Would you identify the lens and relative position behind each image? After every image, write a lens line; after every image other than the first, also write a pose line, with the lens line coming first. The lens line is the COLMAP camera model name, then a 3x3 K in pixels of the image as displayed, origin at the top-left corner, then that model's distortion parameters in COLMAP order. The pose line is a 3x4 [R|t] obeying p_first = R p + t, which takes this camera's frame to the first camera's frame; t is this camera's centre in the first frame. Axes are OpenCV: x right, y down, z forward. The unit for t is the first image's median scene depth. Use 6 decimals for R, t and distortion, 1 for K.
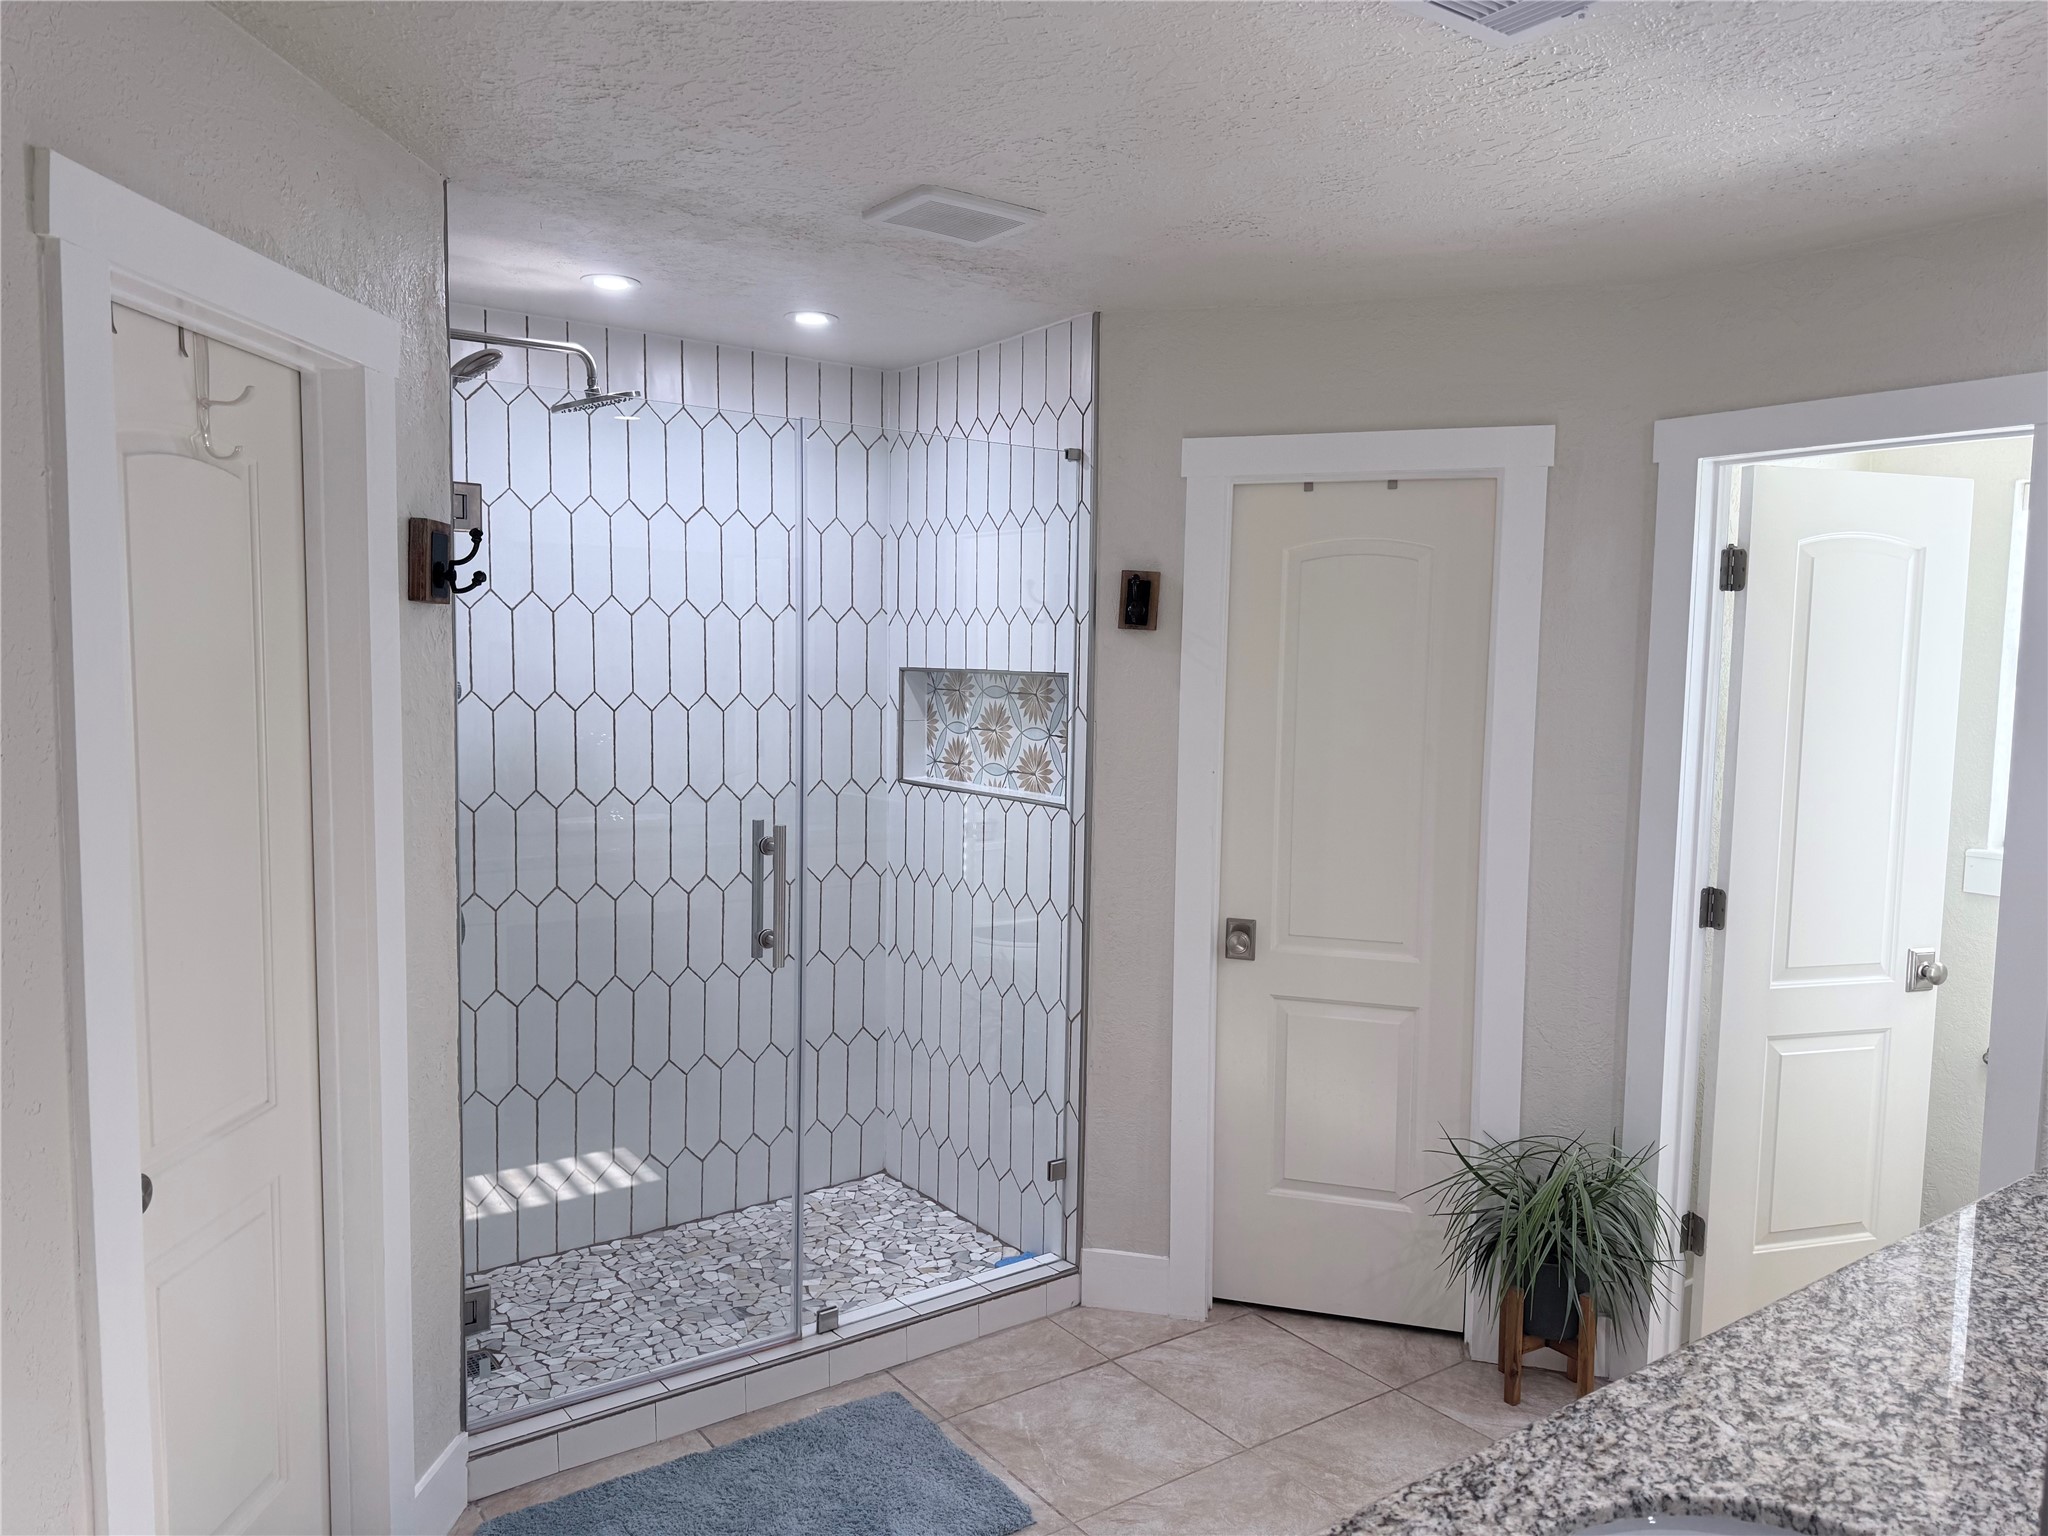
lens RADIAL K [[1442.6, 0, 1025.4], [0, 1442.6, 764.6], [0, 0, 1]] dist [0.063269, -0.085323]
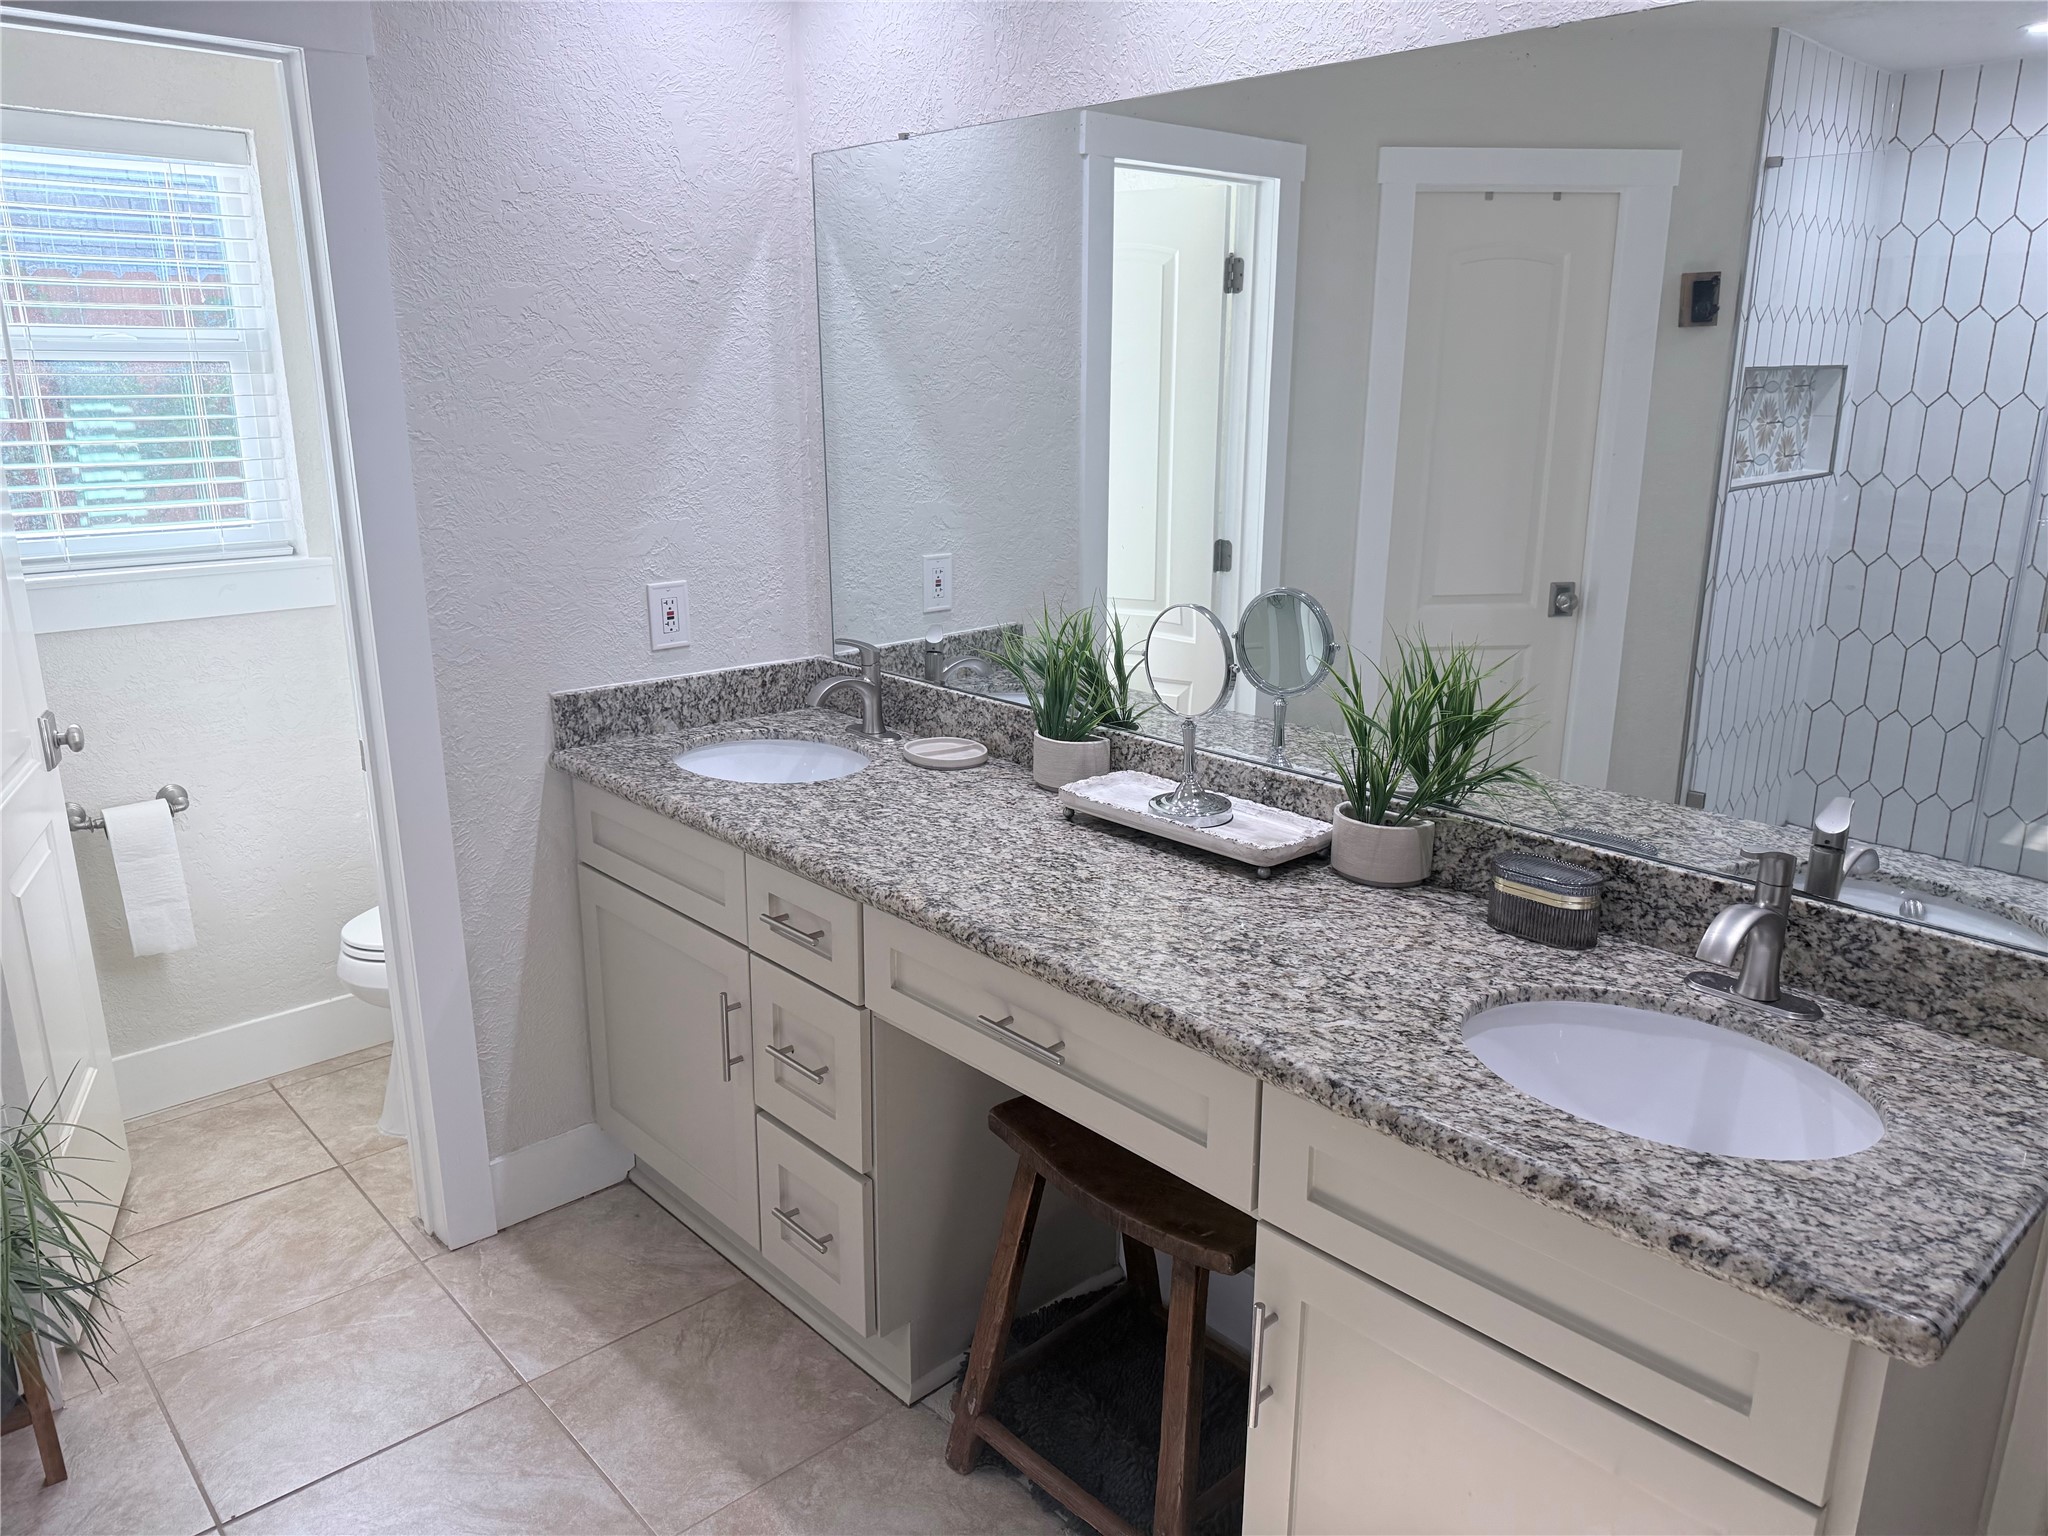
lens RADIAL K [[1442.6, 0, 1025.4], [0, 1442.6, 764.6], [0, 0, 1]] dist [0.063269, -0.085323]
pose [[-0.116952, -0.275349, 0.954204, -0.219055], [0.074918, 0.955614, 0.284938, -0.036333], [-0.990308, 0.104811, -0.091132, 0.547971]]
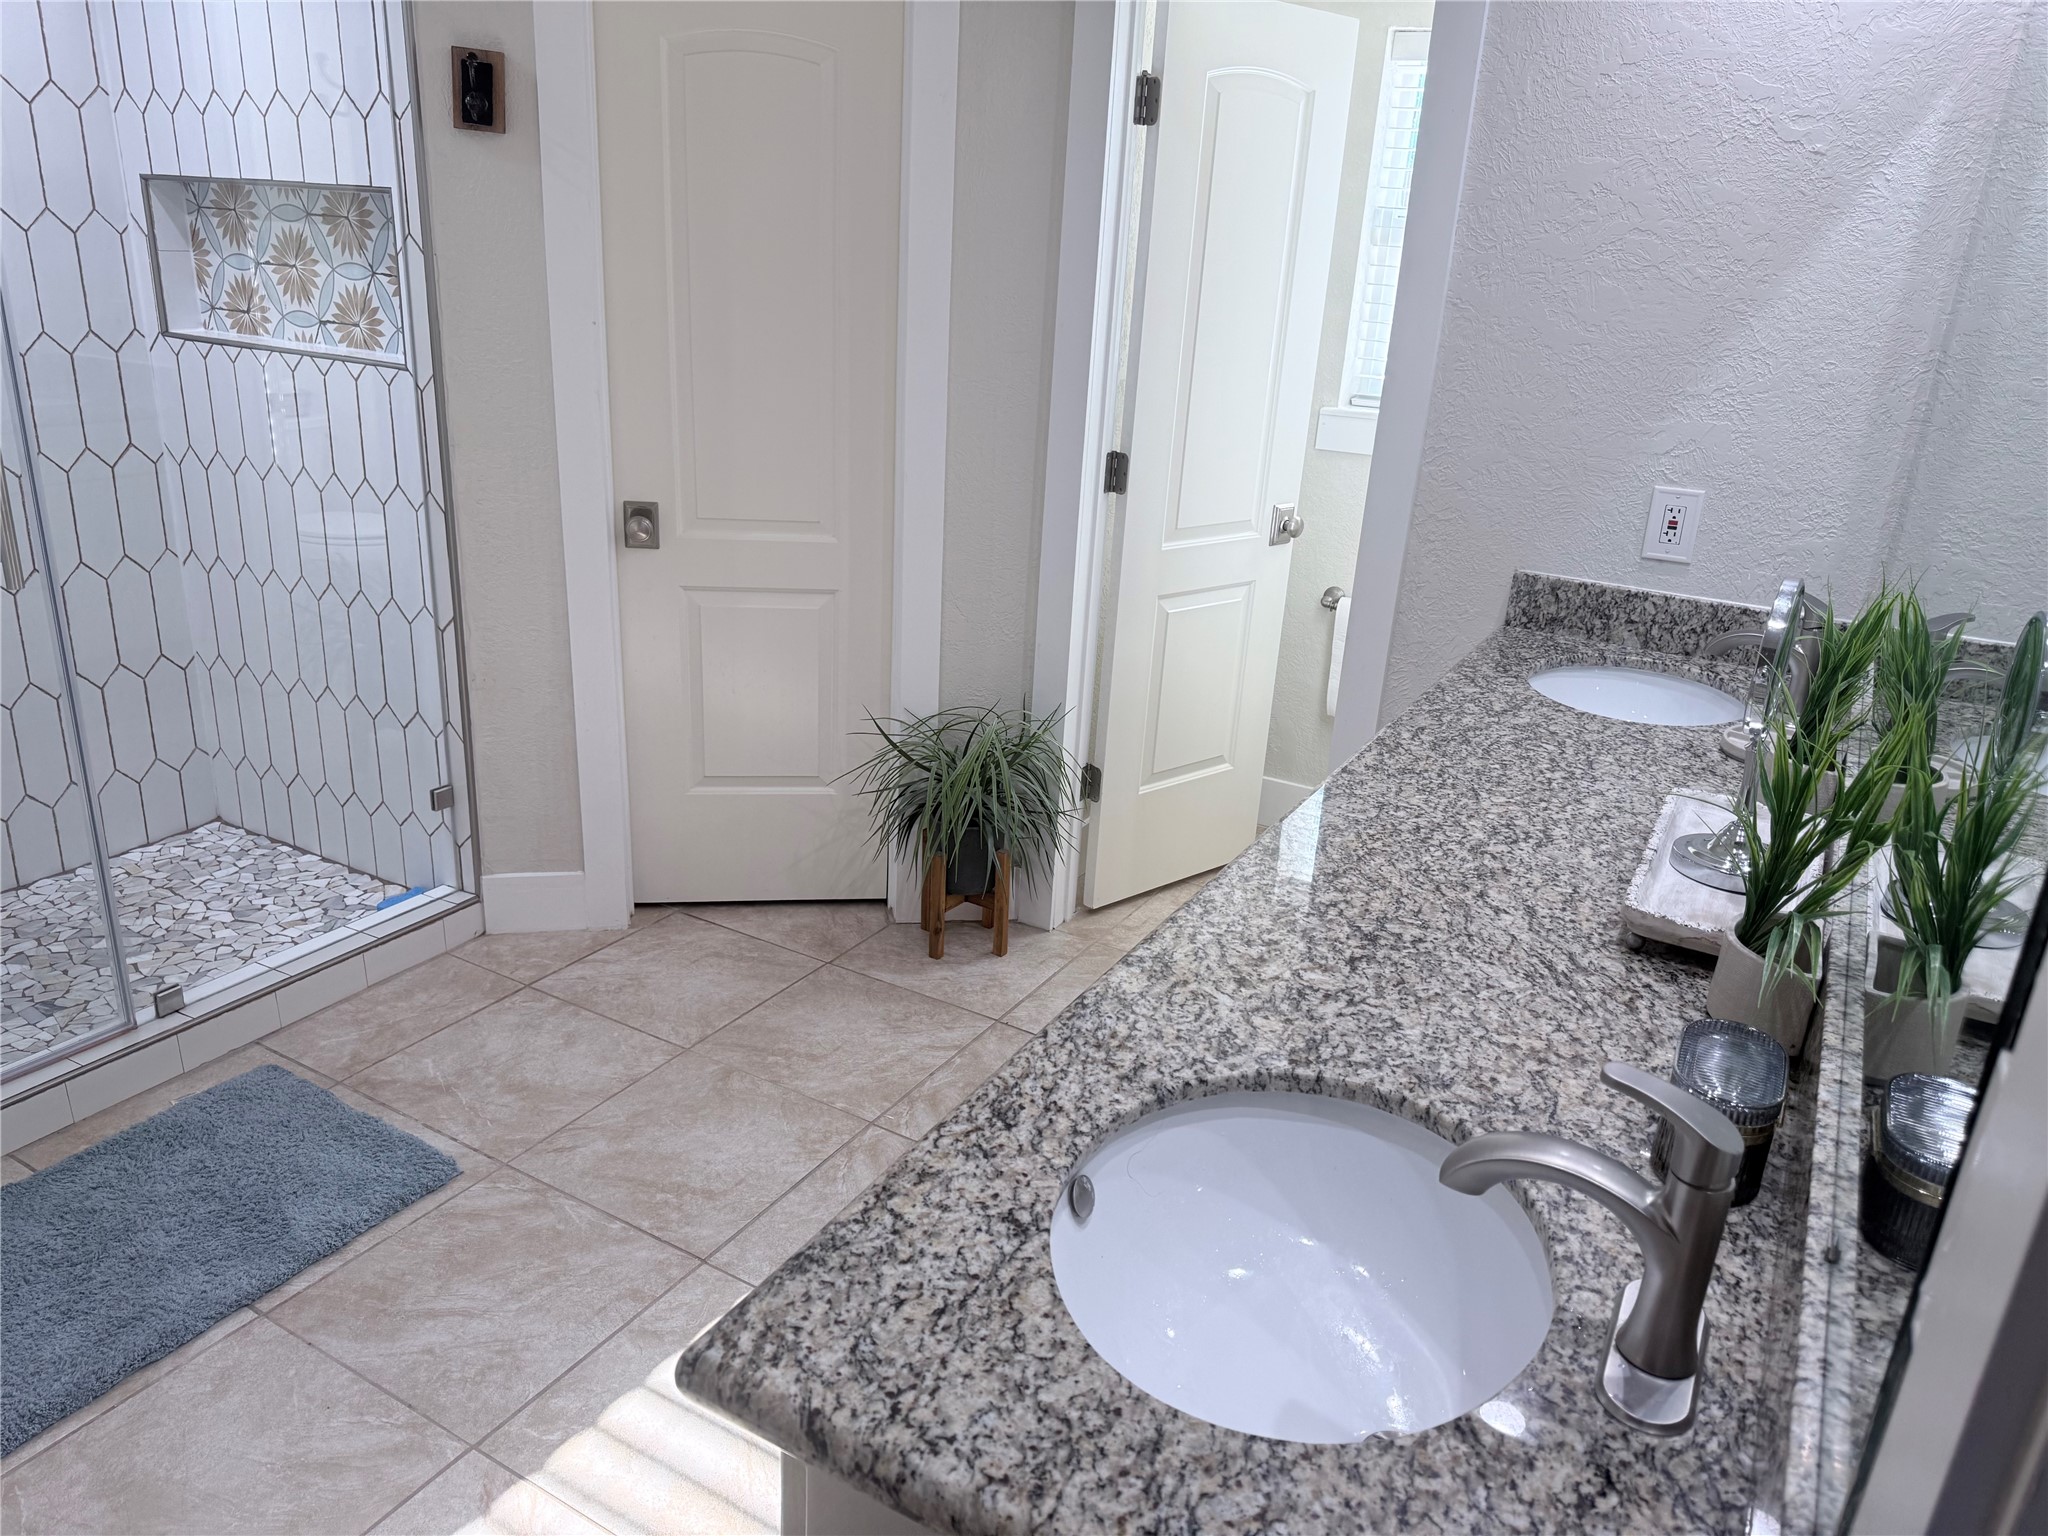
lens RADIAL K [[1442.6, 0, 1025.4], [0, 1442.6, 764.6], [0, 0, 1]] dist [0.063269, -0.085323]
pose [[0.910435, -0.110750, 0.398550, -0.006520], [-0.006486, 0.959551, 0.281459, 0.011056], [-0.413601, -0.258835, 0.872891, 0.098507]]
